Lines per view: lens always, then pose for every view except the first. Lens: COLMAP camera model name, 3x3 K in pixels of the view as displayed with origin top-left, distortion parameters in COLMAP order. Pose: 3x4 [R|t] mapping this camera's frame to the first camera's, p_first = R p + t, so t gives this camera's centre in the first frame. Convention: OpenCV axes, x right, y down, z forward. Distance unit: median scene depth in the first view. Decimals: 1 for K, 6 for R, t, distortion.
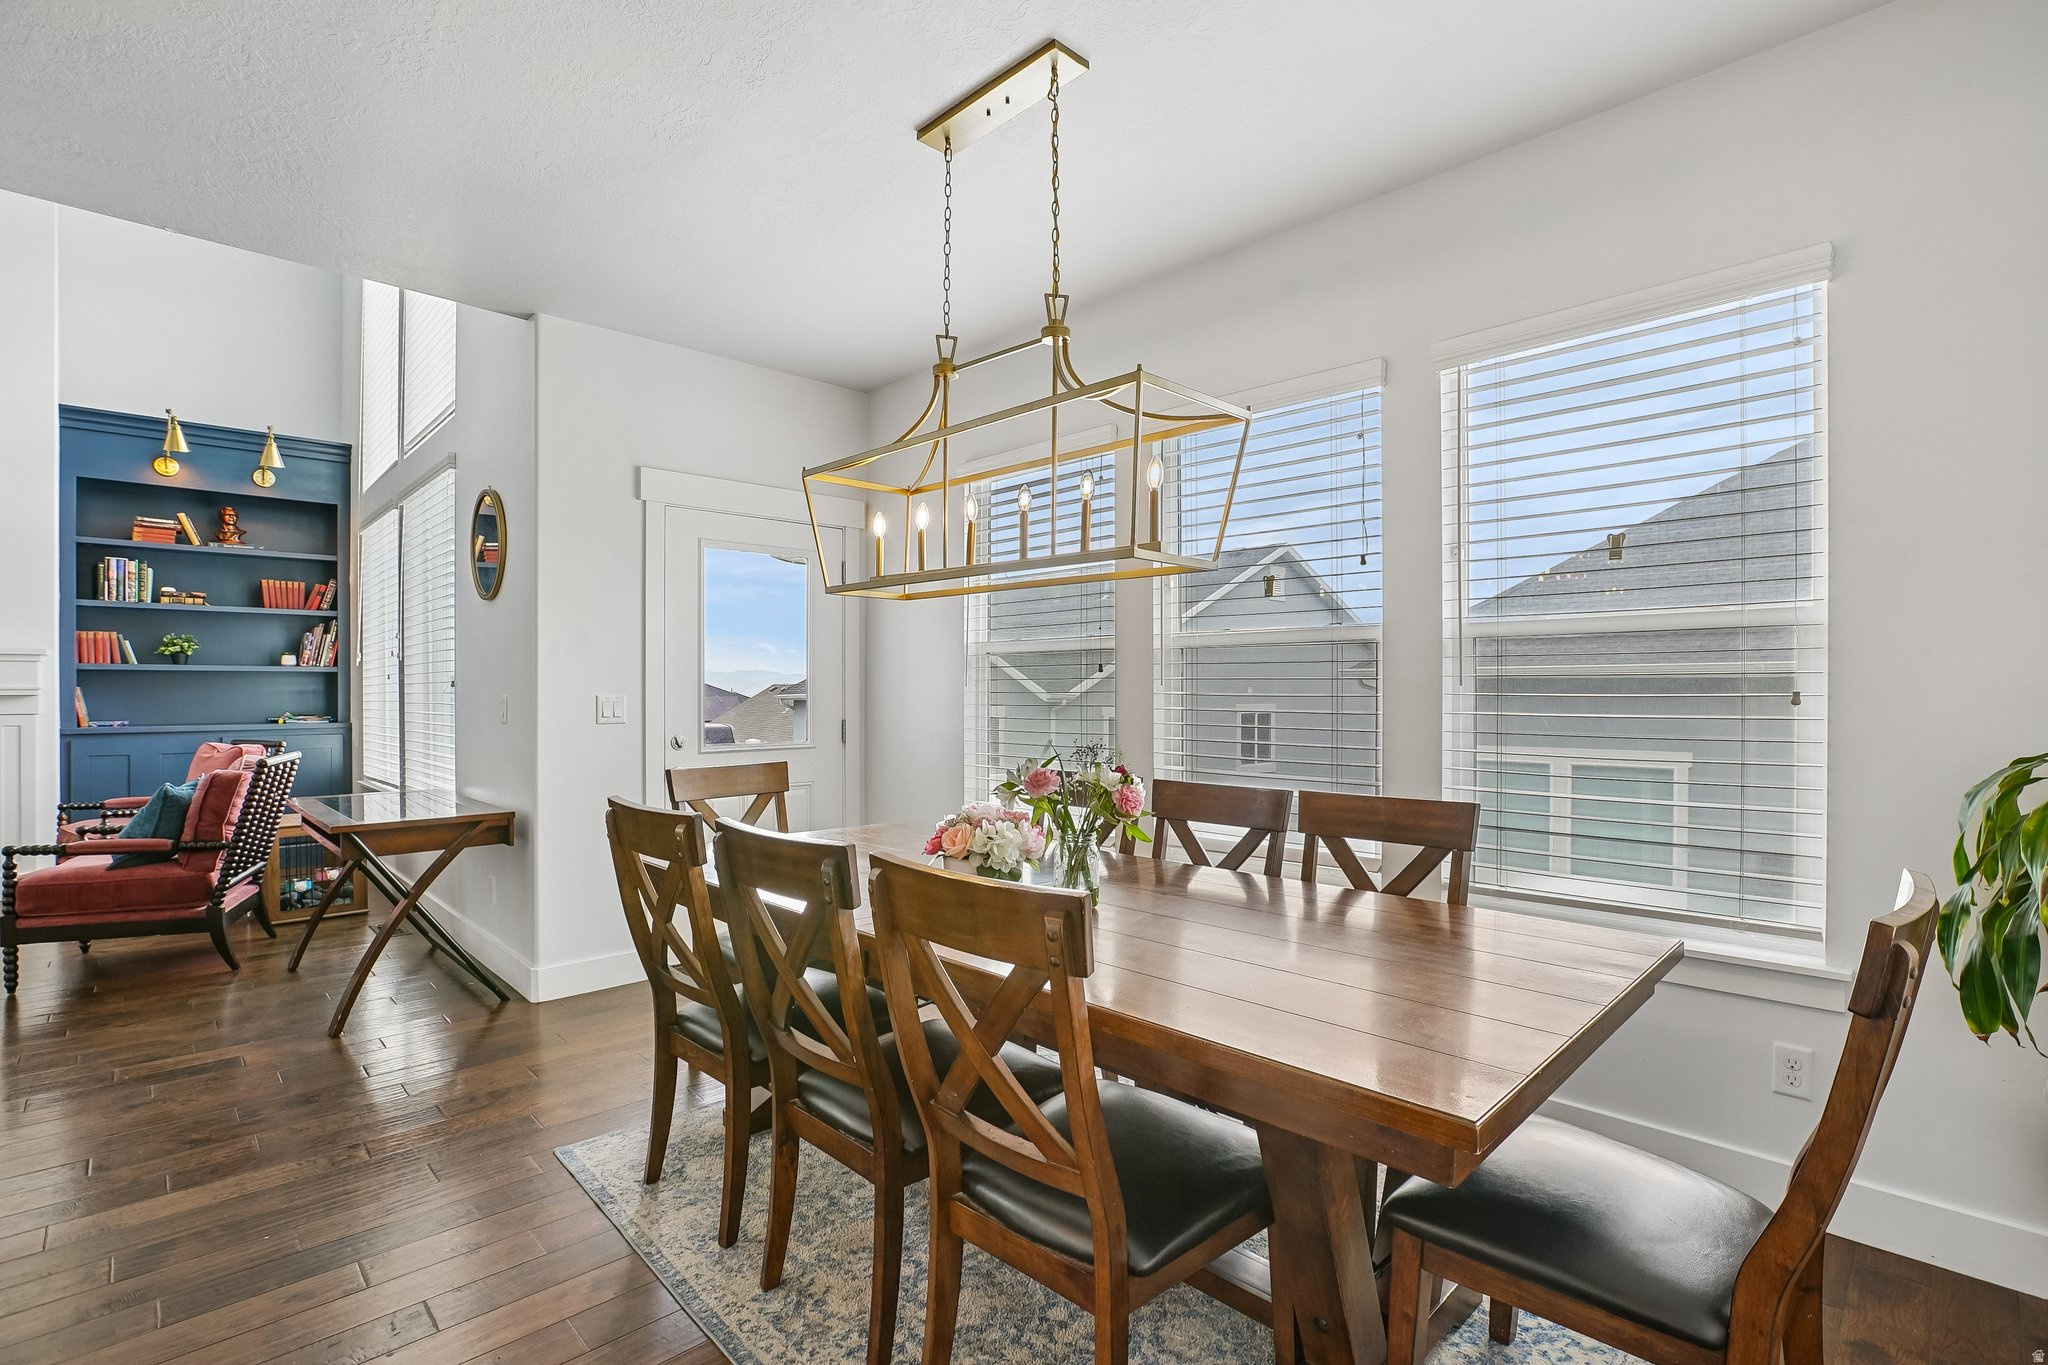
lens RADIAL K [[951.9, 0, 1041.7], [0, 951.9, 695.3], [0, 0, 1]] dist [-0.030184, 0.006608]
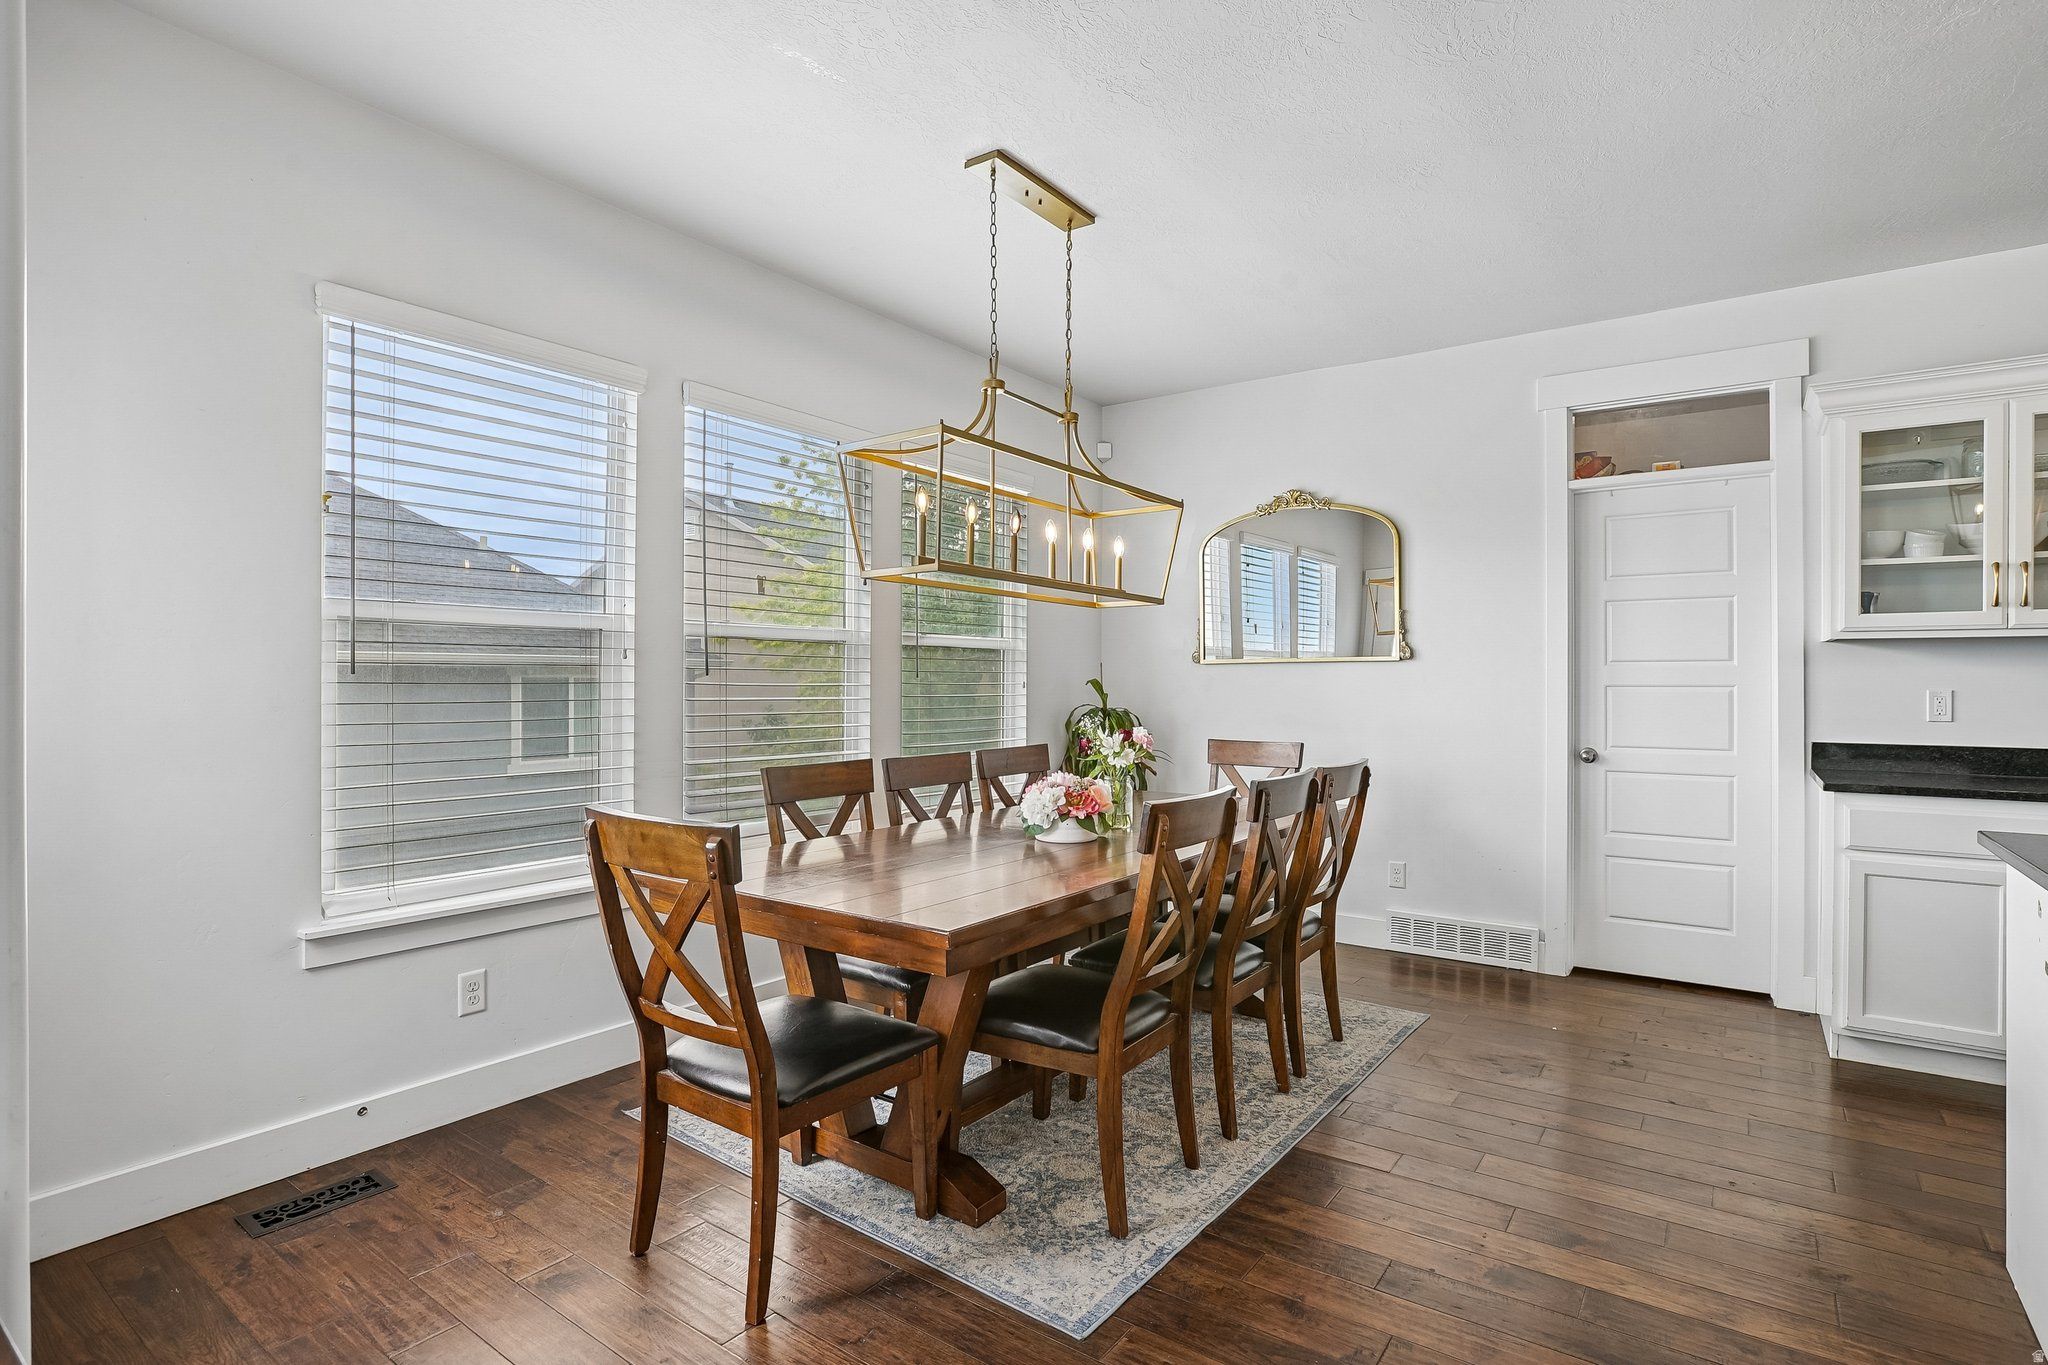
lens RADIAL K [[1033.0, 0, 1013.3], [0, 1033.0, 680.4], [0, 0, 1]] dist [-0.013657, 0.002106]
pose [[-0.166466, 0.001822, 0.986045, -0.562592], [-0.003984, 0.999989, -0.002520, -0.001698], [-0.986039, -0.004348, -0.166457, 0.522268]]
